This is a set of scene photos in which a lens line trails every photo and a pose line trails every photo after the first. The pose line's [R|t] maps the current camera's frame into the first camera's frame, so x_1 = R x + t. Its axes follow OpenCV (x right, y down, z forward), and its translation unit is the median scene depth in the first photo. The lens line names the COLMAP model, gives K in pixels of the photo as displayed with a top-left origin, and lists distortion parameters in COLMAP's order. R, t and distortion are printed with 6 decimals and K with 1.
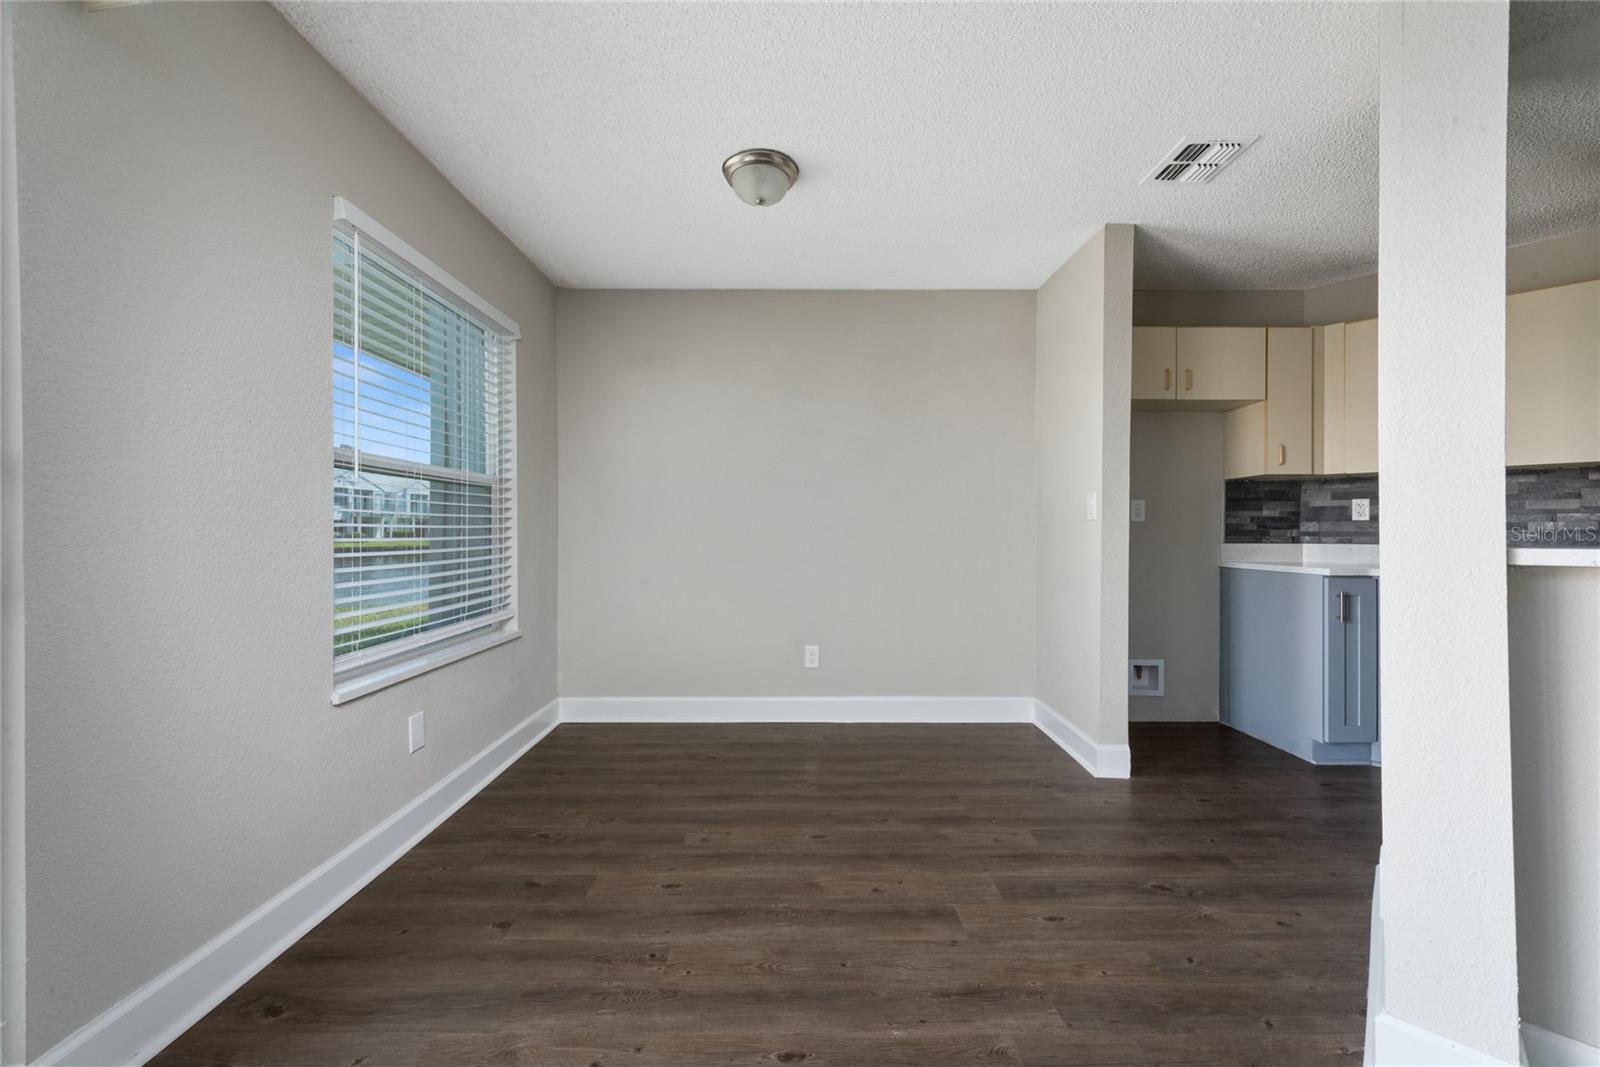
lens RADIAL K [[626.7, 0, 802.7], [0, 626.7, 535.1], [0, 0, 1]] dist [0.007482, -0.000527]
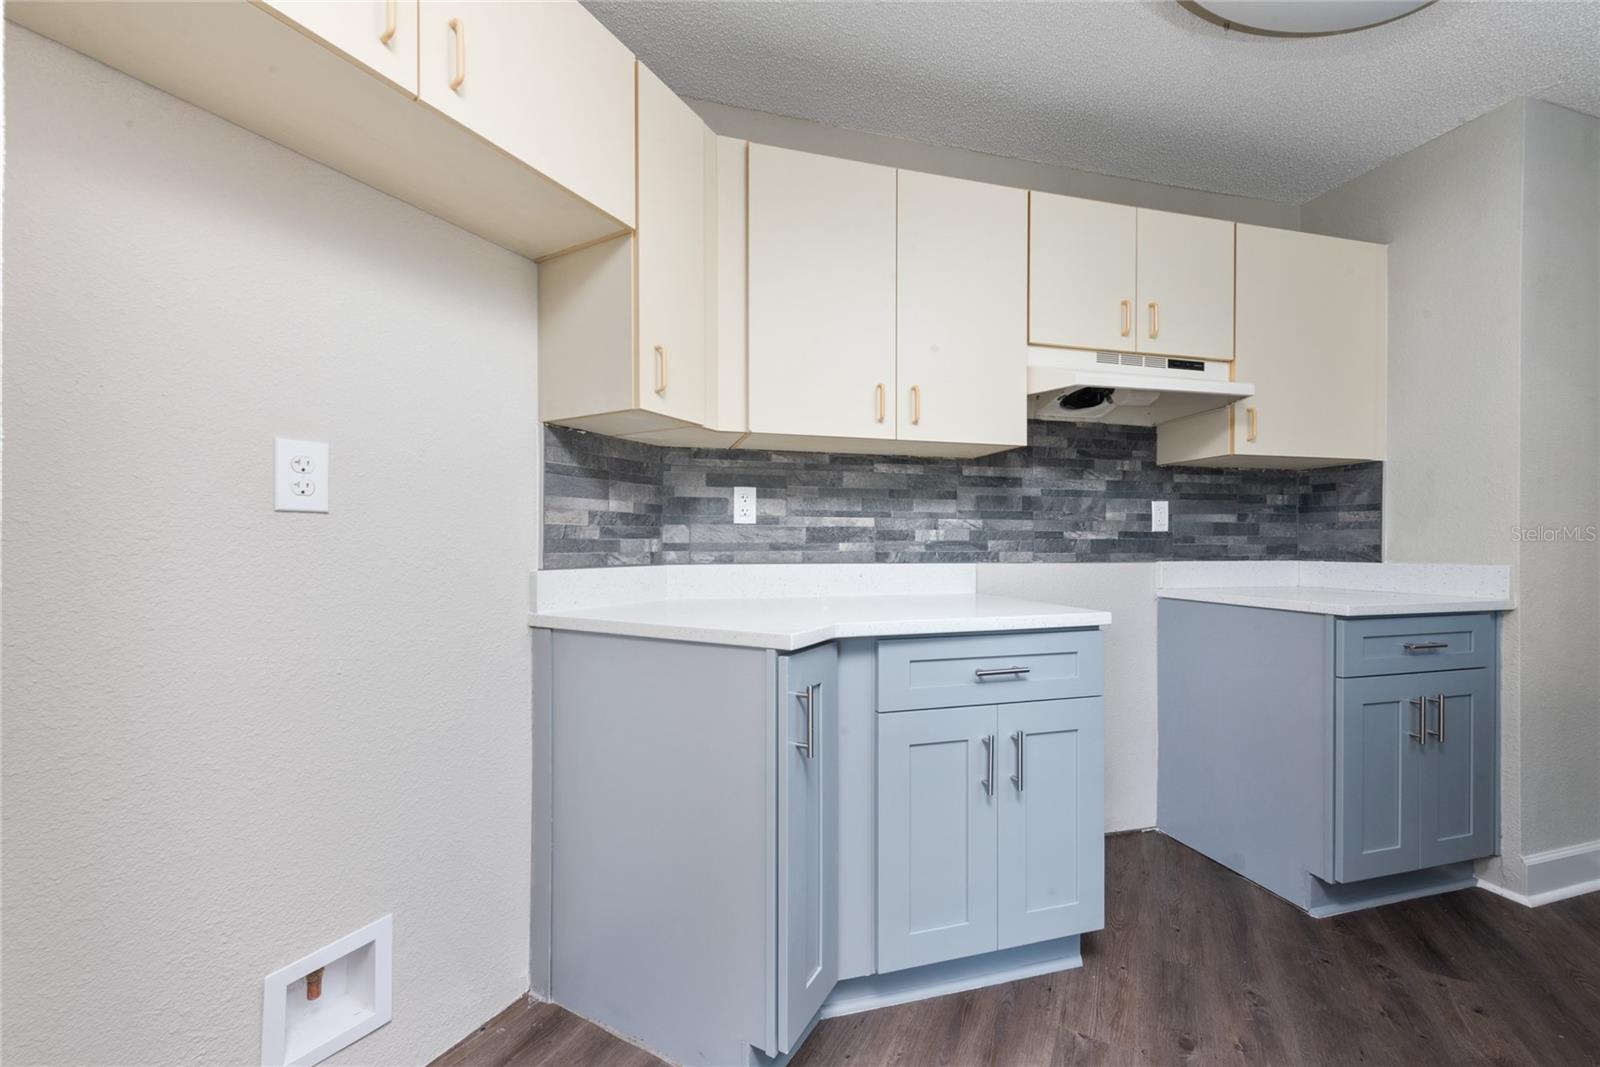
lens RADIAL K [[630.7, 0, 797.3], [0, 630.7, 543.4], [0, 0, 1]] dist [0.001651, 0.000090]
pose [[0.503737, -0.002769, 0.863852, 0.471202], [0.003646, 0.999993, 0.001079, -0.006239], [-0.863849, 0.002606, 0.503744, 0.770100]]
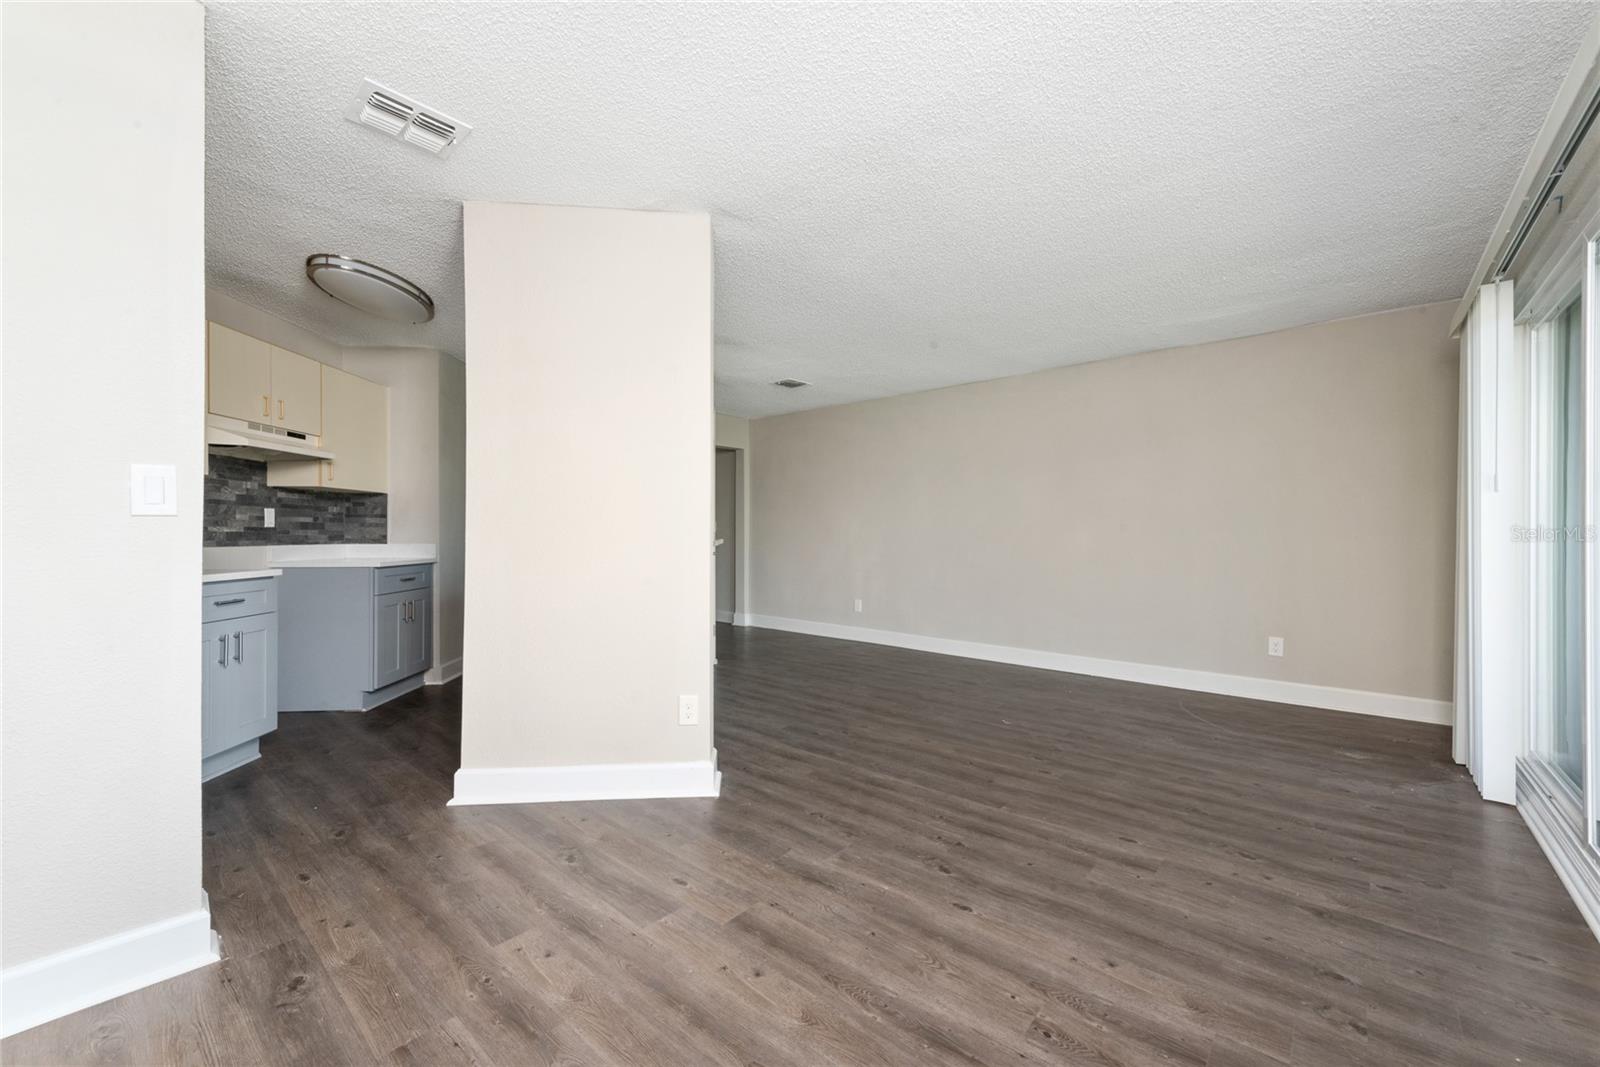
lens RADIAL K [[626.7, 0, 802.7], [0, 626.7, 535.1], [0, 0, 1]] dist [0.007482, -0.000527]
pose [[-0.747085, -0.003329, 0.664721, -0.306153], [0.000967, 0.999981, 0.006094, -0.009413], [-0.664728, 0.005196, -0.747067, 1.020481]]
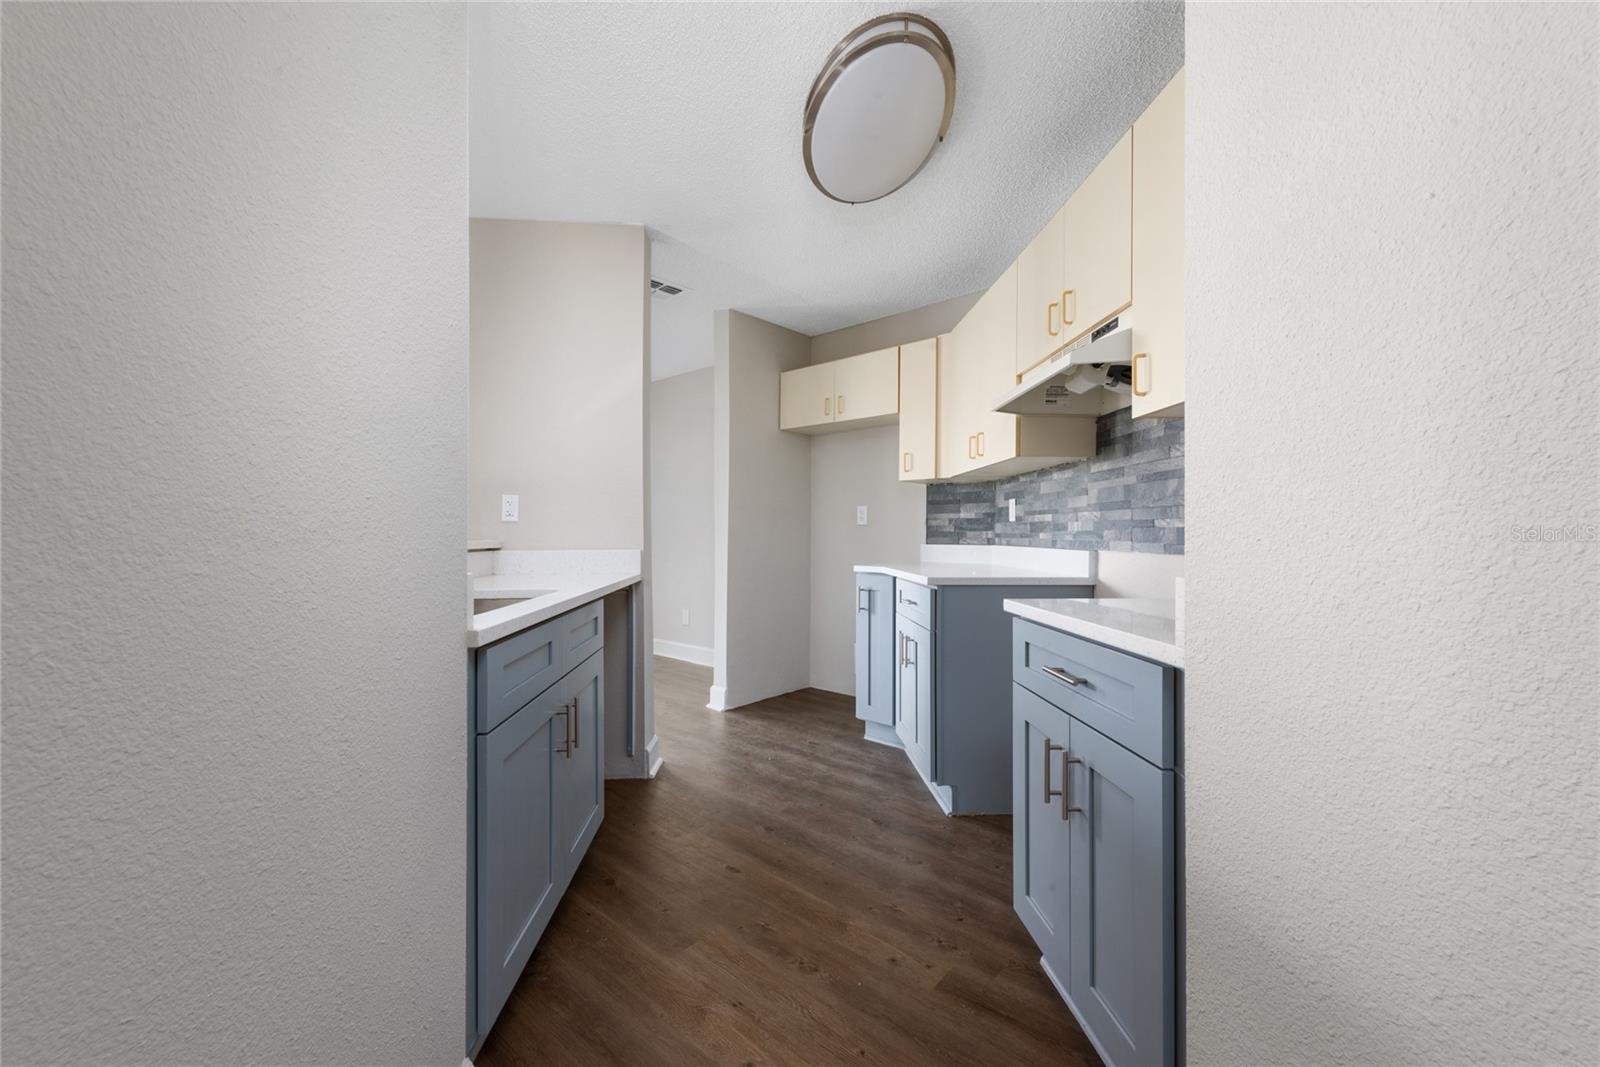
lens RADIAL K [[626.7, 0, 802.7], [0, 626.7, 535.1], [0, 0, 1]] dist [0.007482, -0.000527]
pose [[0.739625, 0.000574, -0.673019, 1.494426], [-0.003924, 0.999986, -0.003460, 0.002402], [0.673007, 0.005200, 0.739617, 0.093568]]
